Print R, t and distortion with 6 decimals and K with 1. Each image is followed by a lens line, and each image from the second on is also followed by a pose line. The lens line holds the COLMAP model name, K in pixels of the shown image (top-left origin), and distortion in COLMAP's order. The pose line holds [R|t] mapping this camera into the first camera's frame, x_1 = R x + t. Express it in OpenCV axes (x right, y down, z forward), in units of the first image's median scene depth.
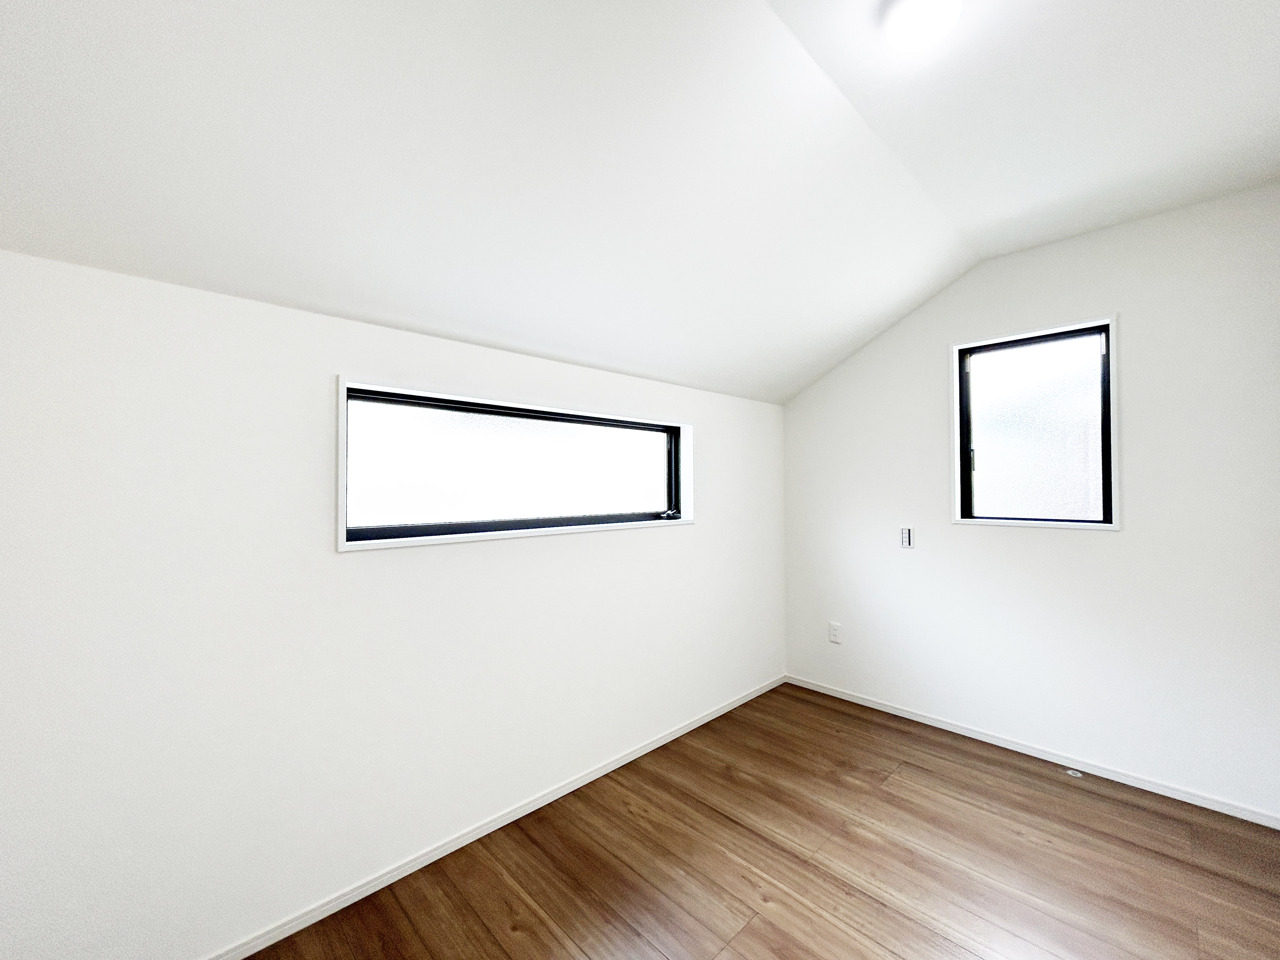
lens RADIAL K [[514.6, 0, 641.3], [0, 514.6, 479.2], [0, 0, 1]] dist [-0.000937, 0.000134]
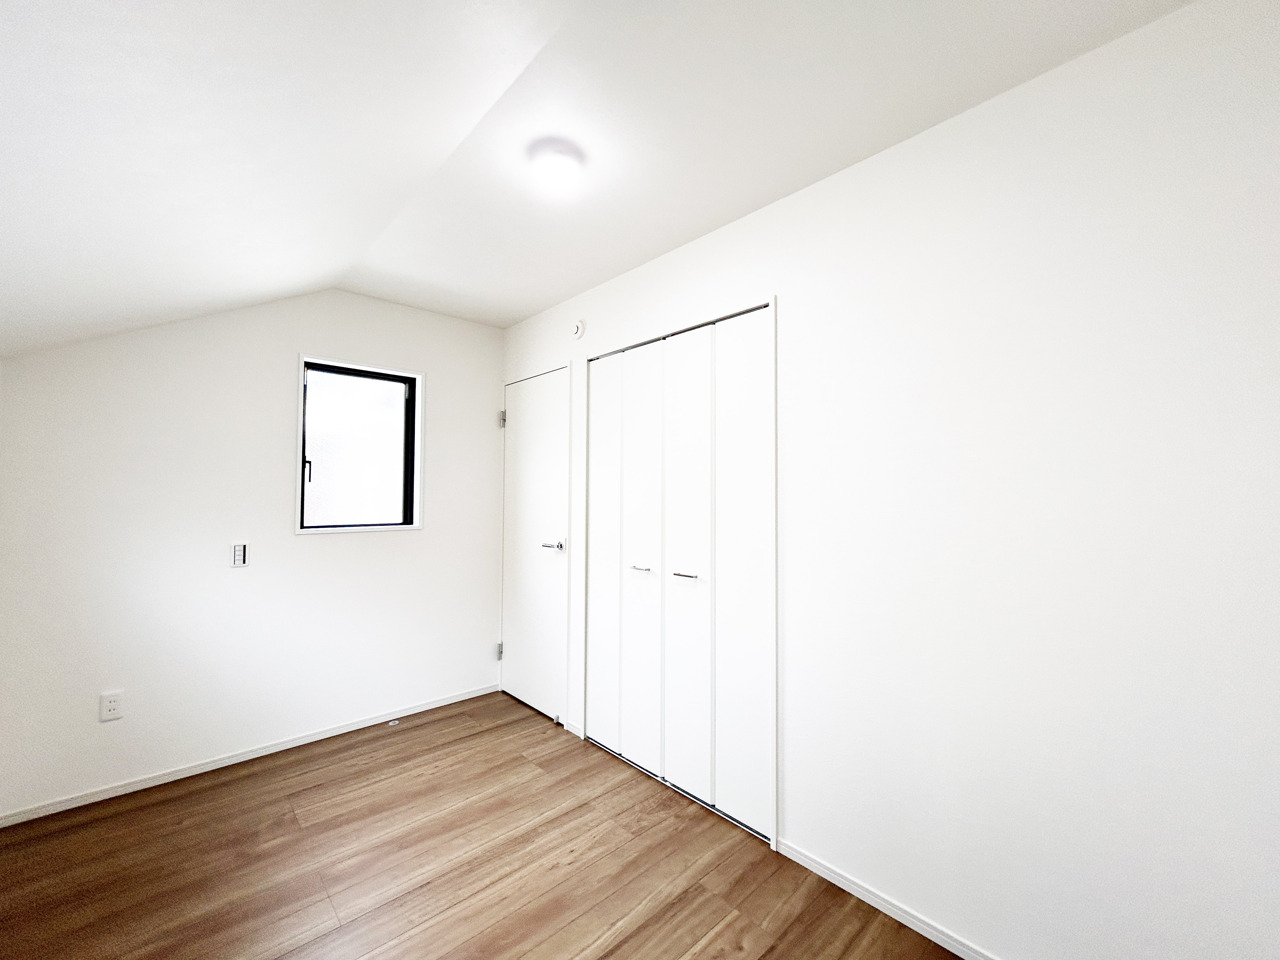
lens RADIAL K [[514.6, 0, 641.3], [0, 514.6, 479.2], [0, 0, 1]] dist [-0.000937, 0.000134]
pose [[0.017962, 0.032592, 0.999307, -0.445867], [-0.019801, 0.999284, -0.032235, -0.002035], [-0.999643, -0.019209, 0.018594, 0.380563]]
